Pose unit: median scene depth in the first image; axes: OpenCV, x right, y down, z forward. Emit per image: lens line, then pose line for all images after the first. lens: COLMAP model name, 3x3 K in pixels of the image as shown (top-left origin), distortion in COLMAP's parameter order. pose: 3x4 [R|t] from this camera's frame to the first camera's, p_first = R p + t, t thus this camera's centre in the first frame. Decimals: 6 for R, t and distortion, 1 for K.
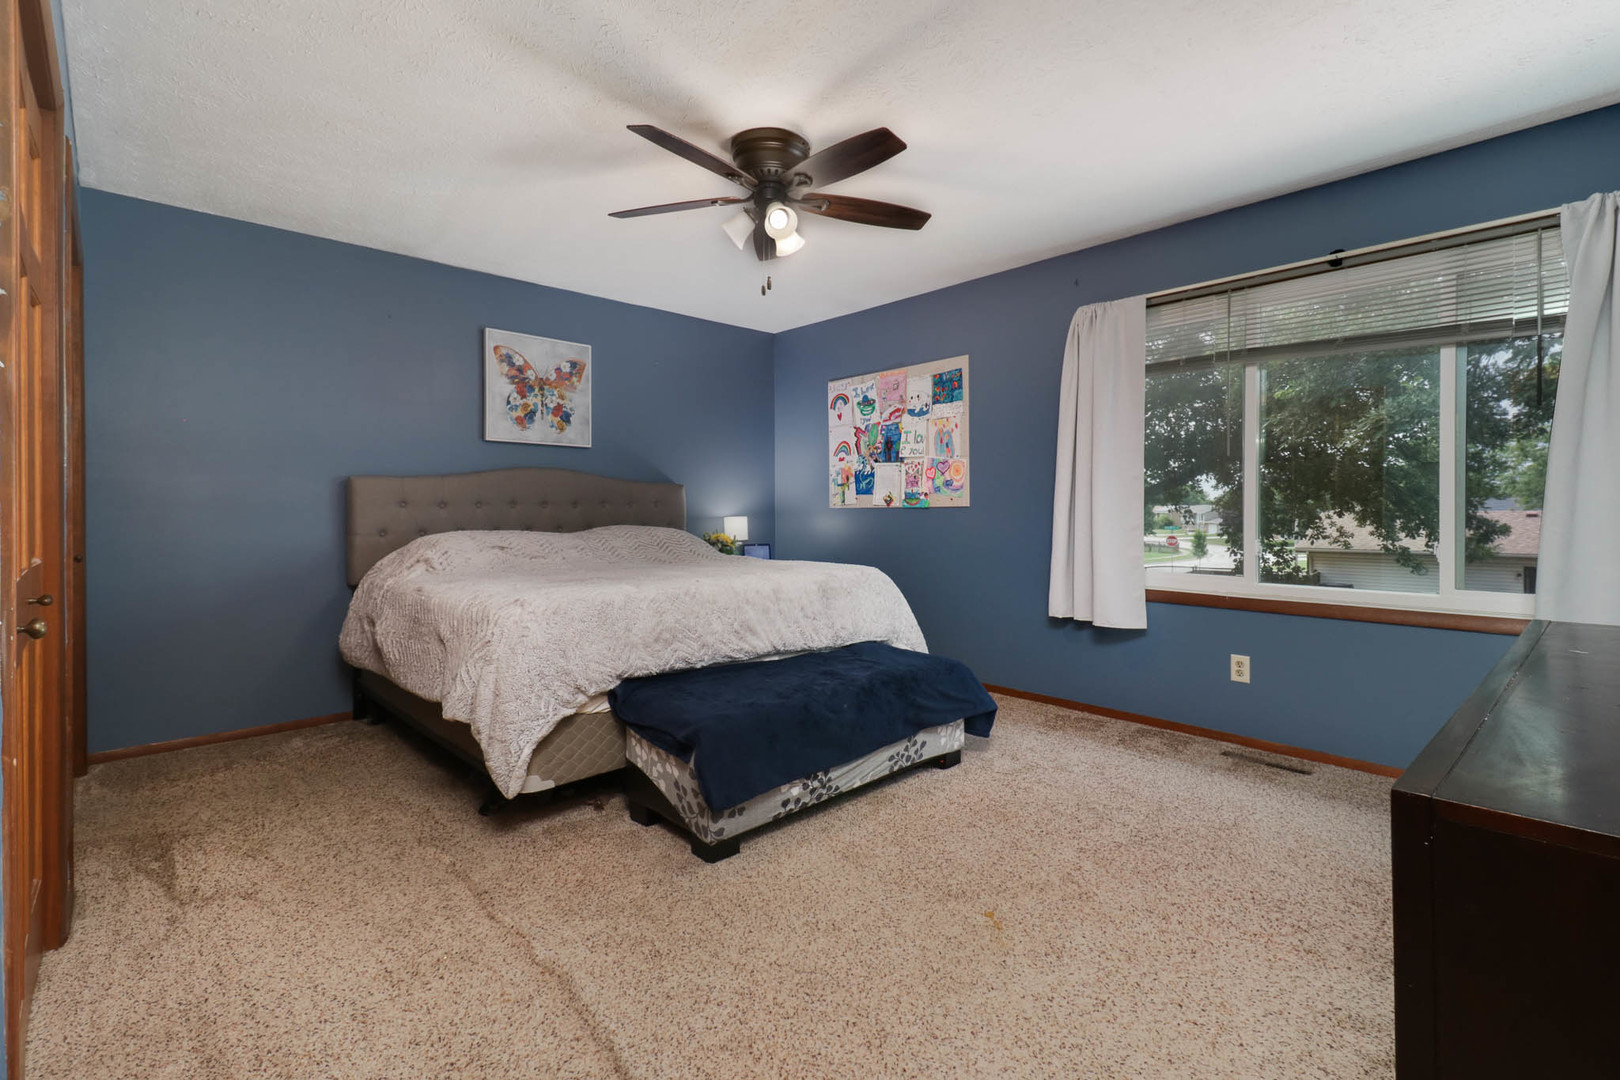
lens RADIAL K [[752.4, 0, 806.3], [0, 752.4, 508.0], [0, 0, 1]] dist [0.028518, -0.018939]
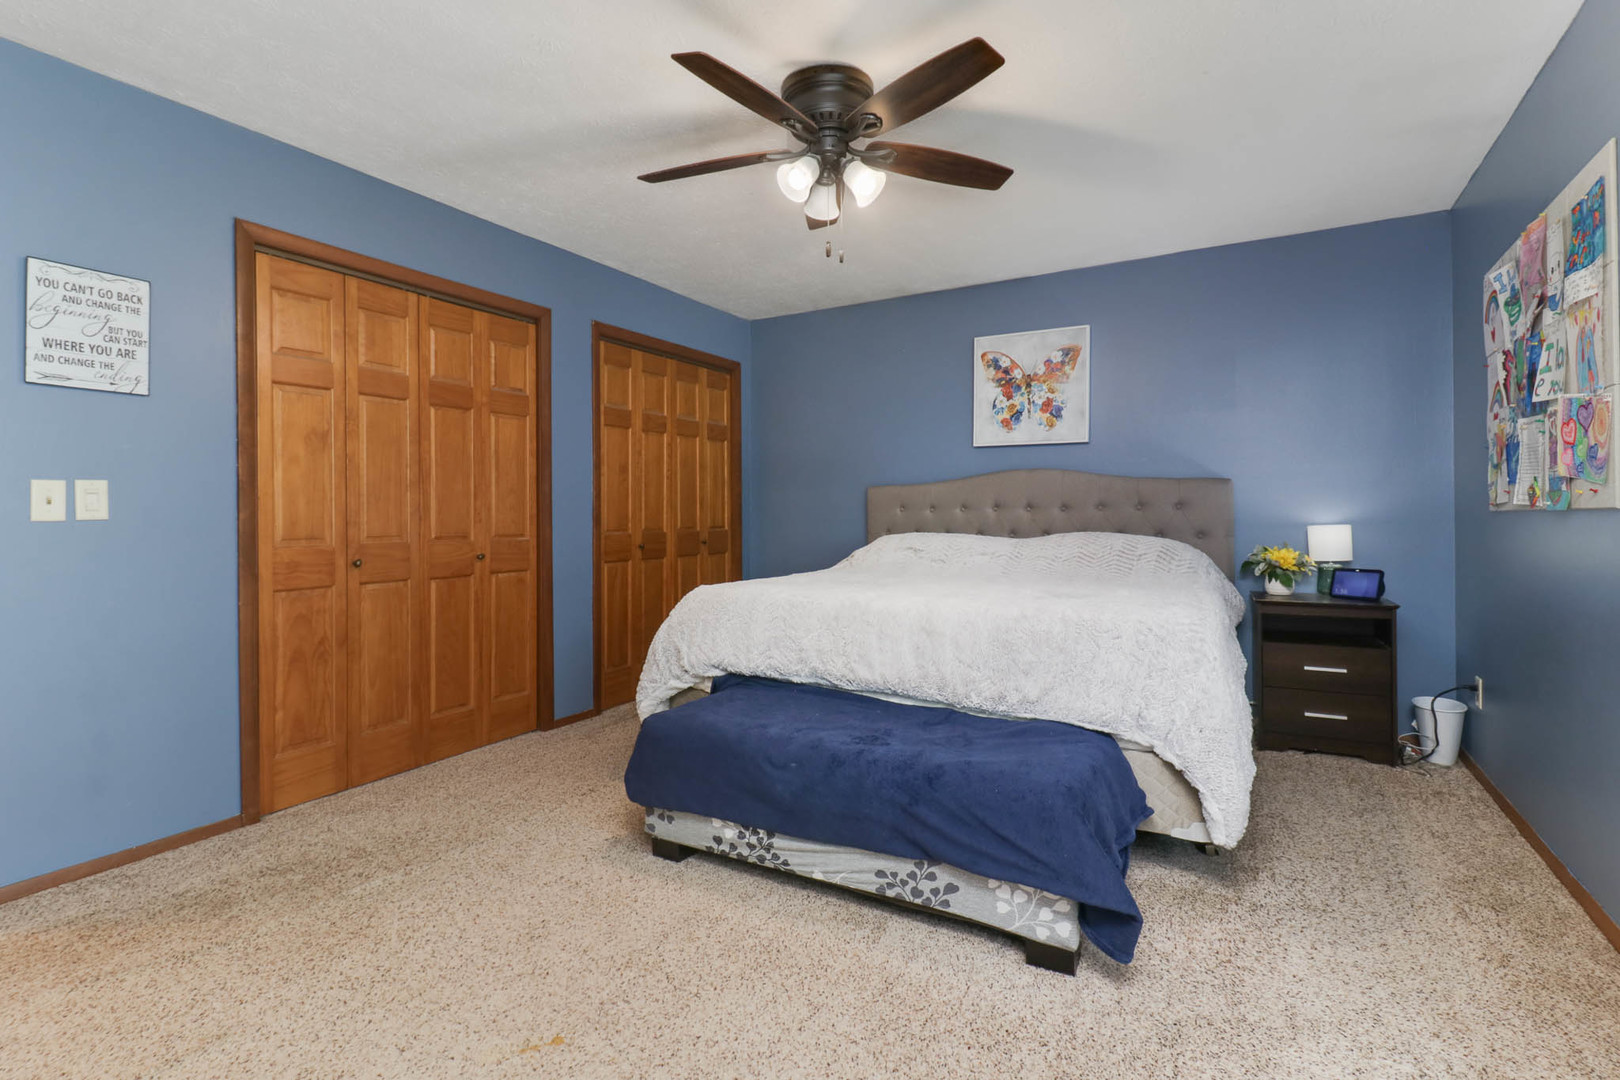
lens RADIAL K [[752.4, 0, 806.3], [0, 752.4, 508.0], [0, 0, 1]] dist [0.028518, -0.018939]
pose [[0.285264, -0.004018, -0.958440, 0.497327], [0.004312, 0.999986, -0.002909, -0.002999], [0.958439, -0.003303, 0.285278, 0.478933]]
